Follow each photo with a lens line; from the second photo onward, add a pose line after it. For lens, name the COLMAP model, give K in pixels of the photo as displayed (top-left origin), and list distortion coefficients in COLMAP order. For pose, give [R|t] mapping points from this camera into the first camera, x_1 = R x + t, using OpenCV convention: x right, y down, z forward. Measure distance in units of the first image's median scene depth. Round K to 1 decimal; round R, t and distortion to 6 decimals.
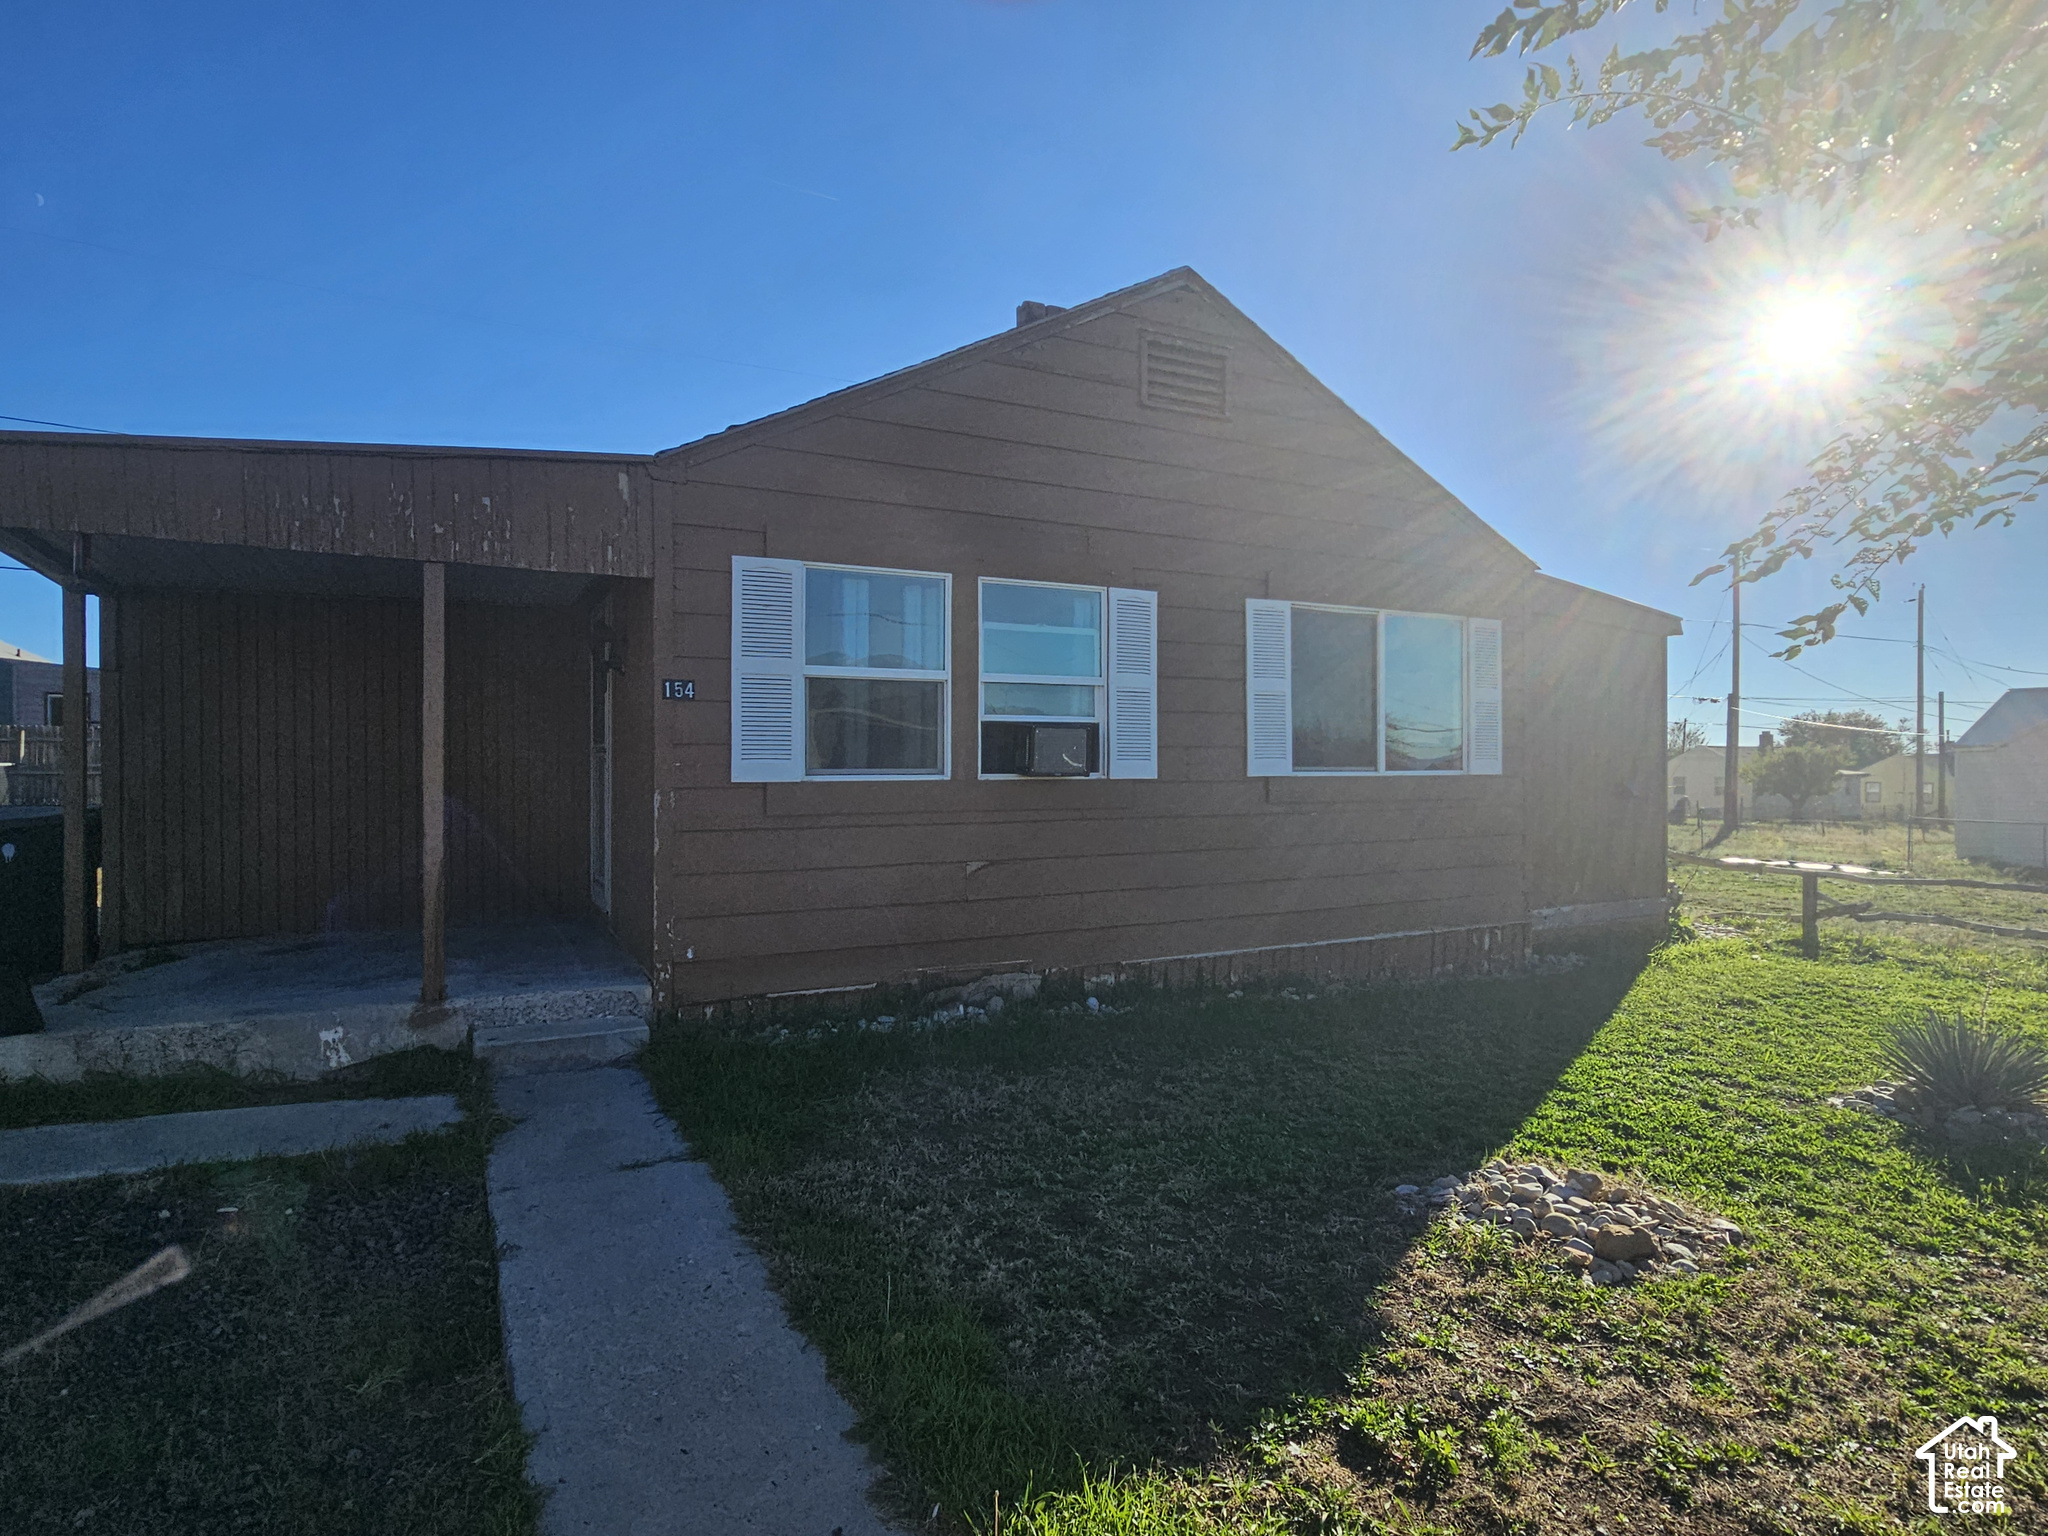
lens RADIAL K [[830.0, 0, 1025.1], [0, 830.0, 761.7], [0, 0, 1]] dist [0.005055, 0.000427]
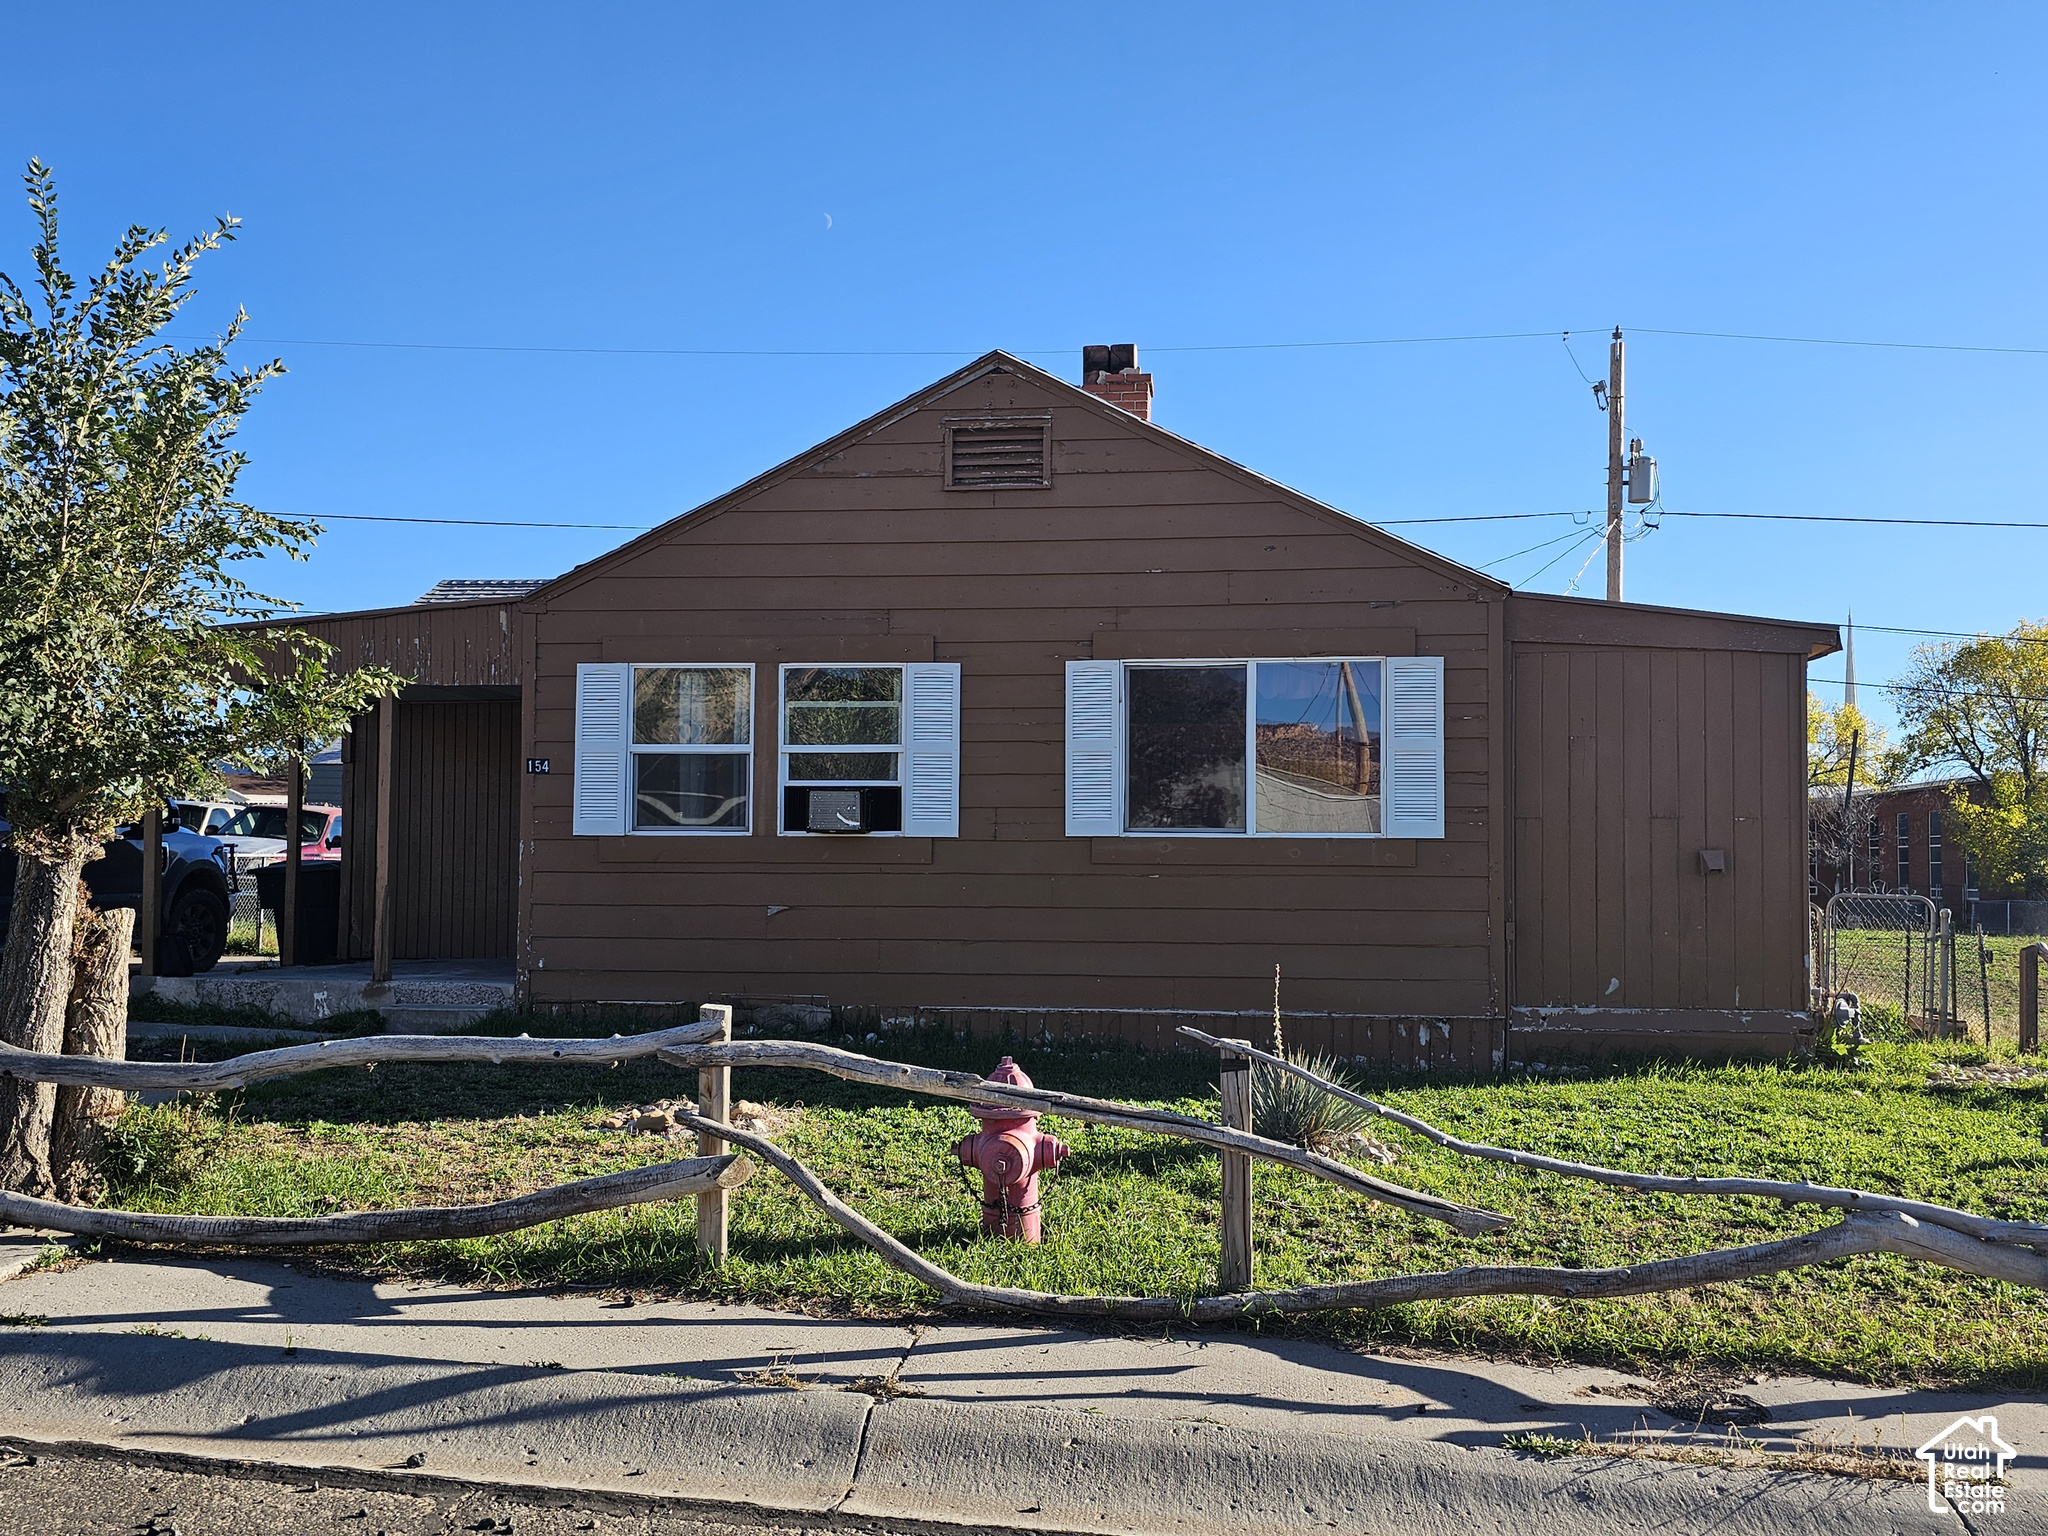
lens RADIAL K [[1379.8, 0, 1023.0], [0, 1379.8, 768.2], [0, 0, 1]] dist [0.055388, -0.001810]
pose [[0.922021, -0.006188, -0.387089, 1.018712], [-0.005057, 0.999594, -0.028026, -0.021163], [0.387106, 0.027798, 0.921616, -0.667498]]
